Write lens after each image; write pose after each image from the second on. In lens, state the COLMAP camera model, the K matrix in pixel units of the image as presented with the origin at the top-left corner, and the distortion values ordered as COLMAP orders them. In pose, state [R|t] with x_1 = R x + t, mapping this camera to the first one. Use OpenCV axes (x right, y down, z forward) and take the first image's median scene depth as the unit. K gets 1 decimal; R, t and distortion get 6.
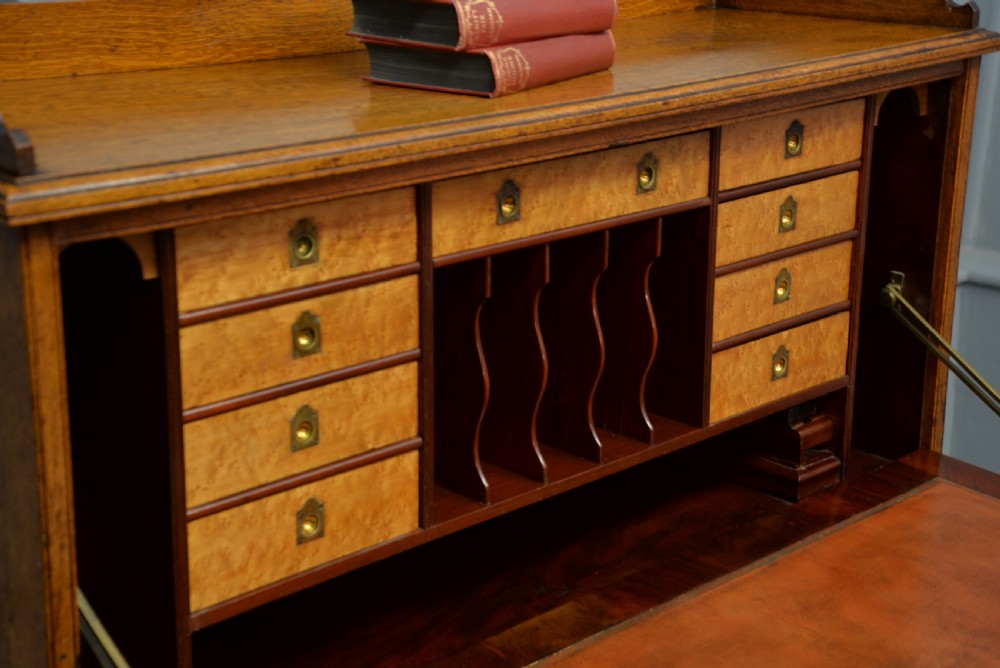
lens RADIAL K [[1733.8, 0, 498.8], [0, 1733.8, 338.6], [0, 0, 1]] dist [0.404756, 0.120116]
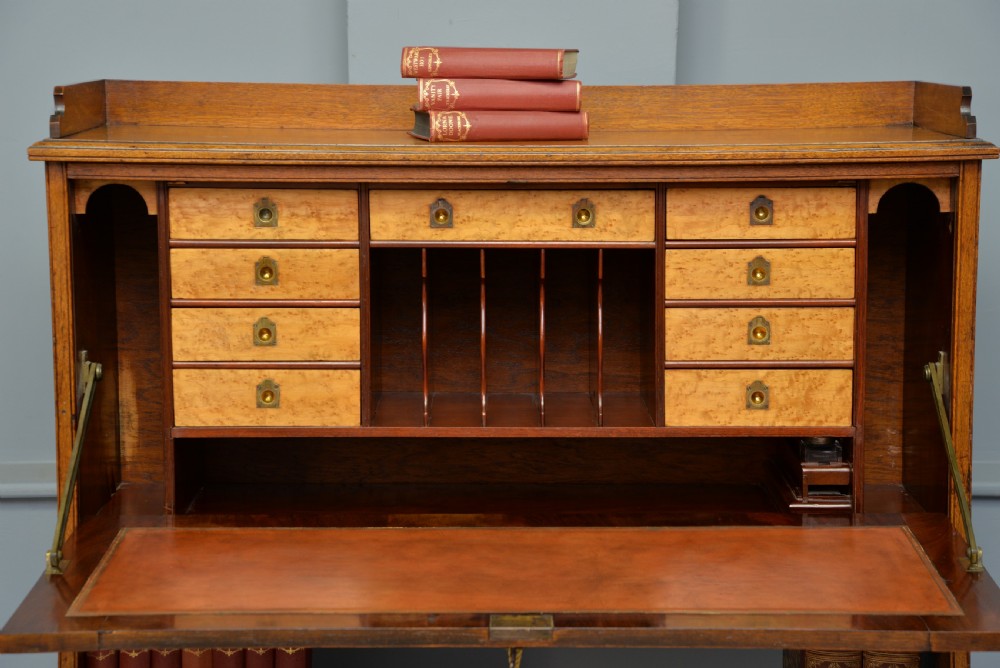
lens RADIAL K [[2244.1, 0, 500.0], [0, 2244.1, 334.0], [0, 0, 1]] dist [0.670352, 0.392355]
pose [[0.717206, 0.088154, -0.691263, 1.348103], [-0.198055, 0.976846, -0.080914, 0.163085], [0.668124, 0.194940, 0.718059, -0.309239]]
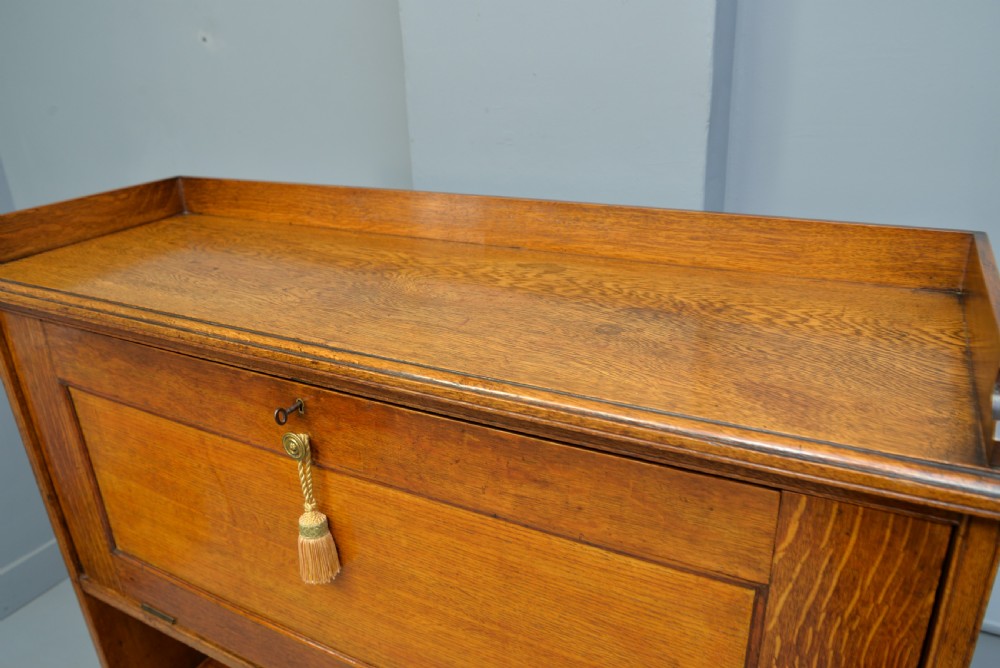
lens RADIAL K [[733.3, 0, 498.1], [0, 733.3, 339.8], [0, 0, 1]] dist [-0.058864, 0.011871]
pose [[0.297460, 0.344057, -0.890585, 0.499394], [-0.238313, 0.930040, 0.279702, -0.290666], [0.924513, 0.129038, 0.358643, 0.950984]]
